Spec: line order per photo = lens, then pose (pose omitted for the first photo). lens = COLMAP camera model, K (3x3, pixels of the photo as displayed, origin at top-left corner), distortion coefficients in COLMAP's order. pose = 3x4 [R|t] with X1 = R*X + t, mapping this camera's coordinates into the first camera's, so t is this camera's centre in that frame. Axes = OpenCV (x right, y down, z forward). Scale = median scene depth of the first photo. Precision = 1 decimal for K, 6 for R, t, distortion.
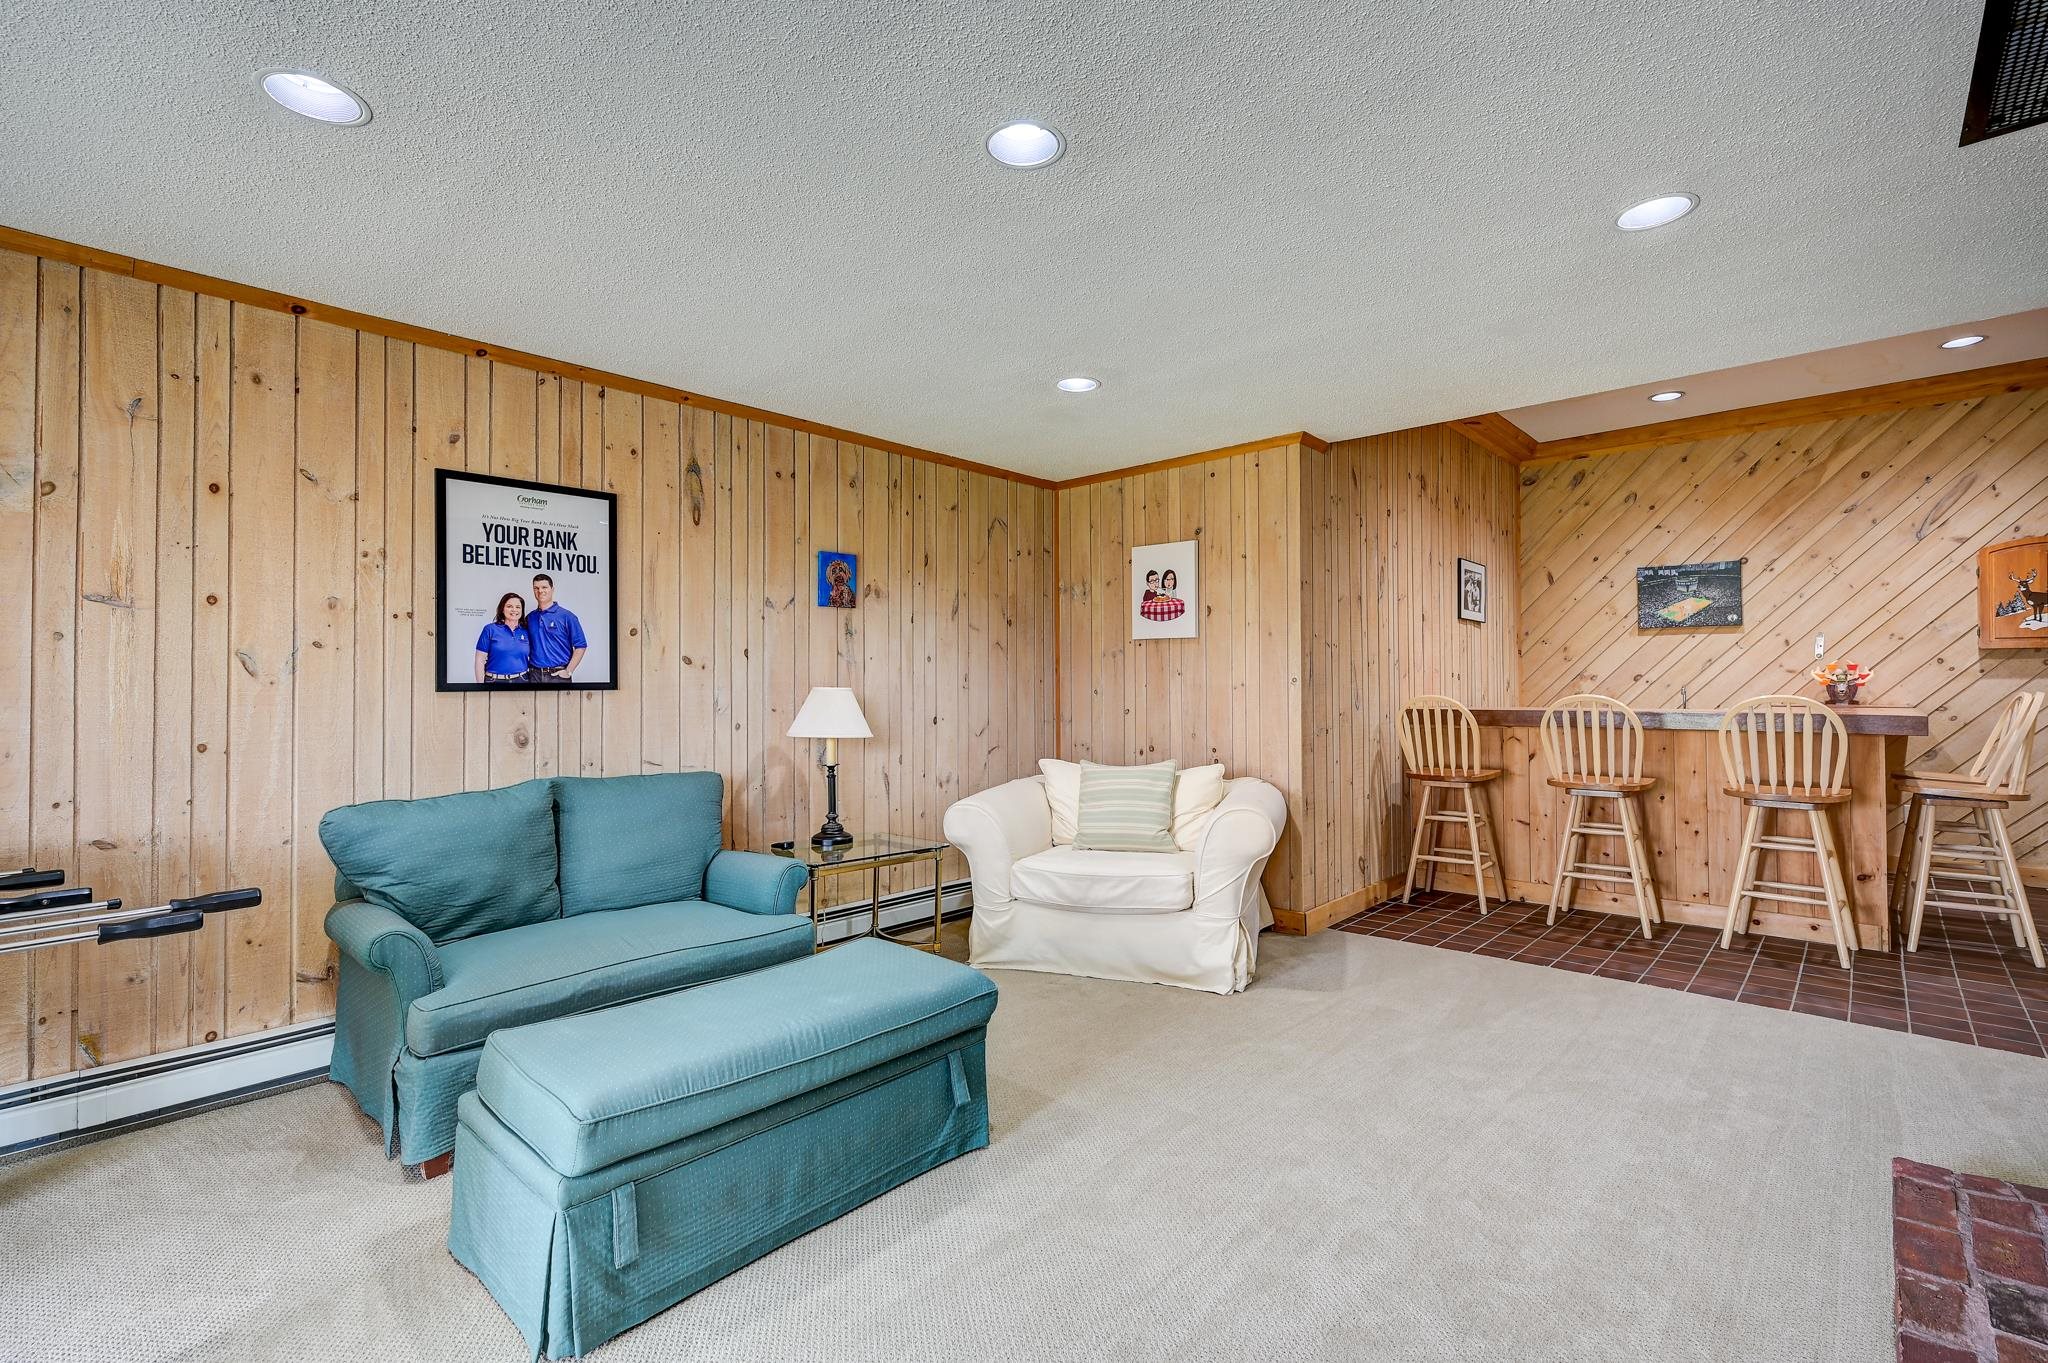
lens RADIAL K [[916.1, 0, 1039.2], [0, 916.1, 678.3], [0, 0, 1]] dist [0.002045, 0.001227]
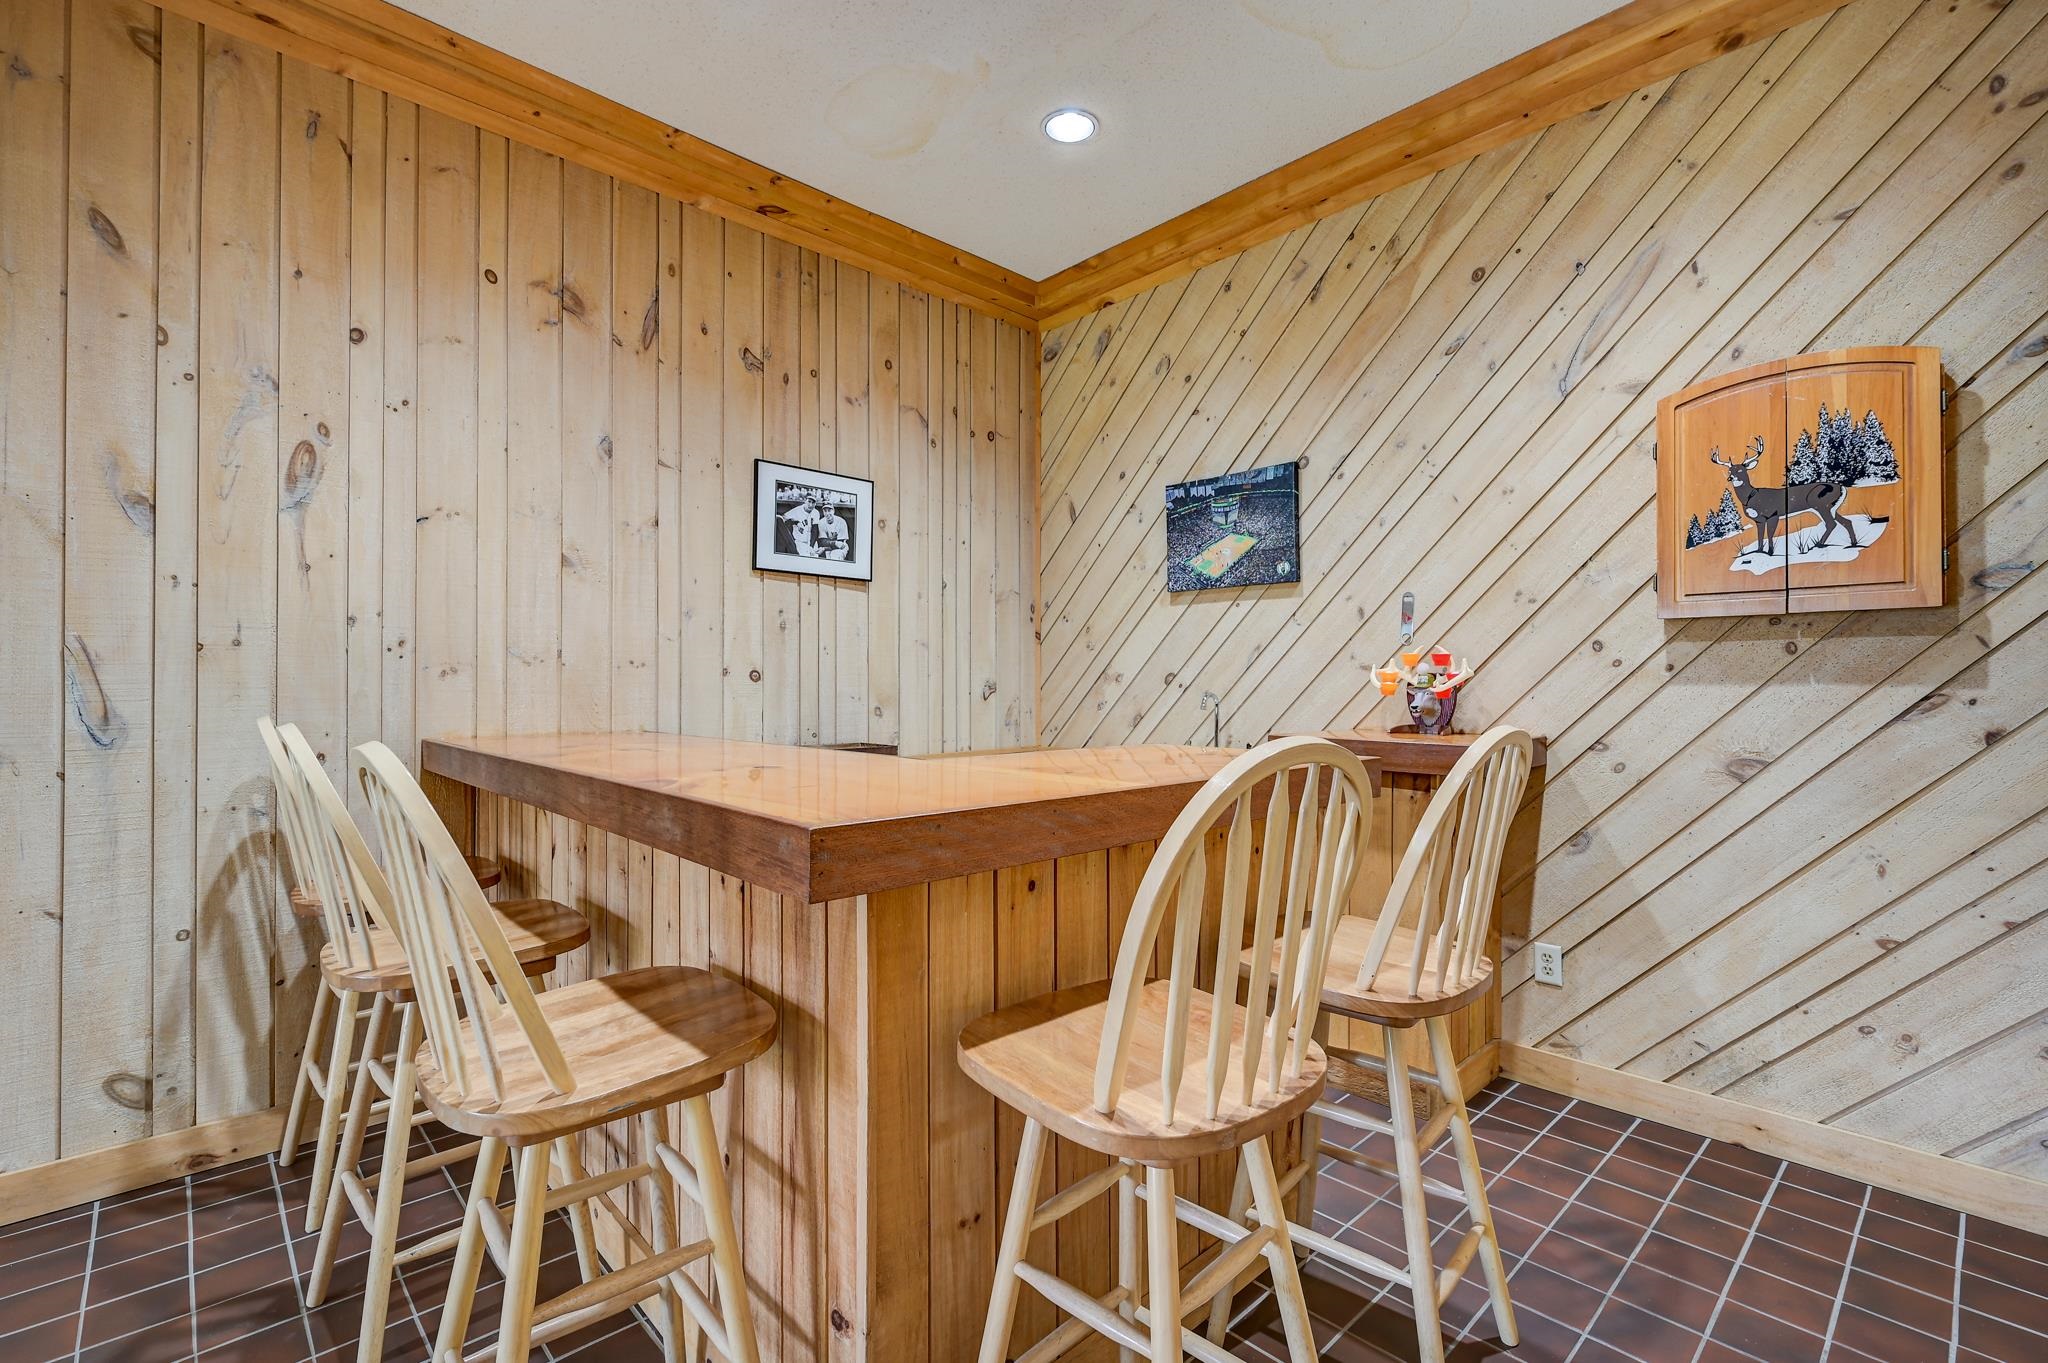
lens RADIAL K [[916.1, 0, 1016.1], [0, 916.1, 676.0], [0, 0, 1]] dist [0.002045, 0.001227]
pose [[0.996904, 0.005376, -0.078440, 0.733476], [-0.005310, 0.999985, 0.001050, -0.002405], [0.078444, -0.000630, 0.996918, 0.513361]]
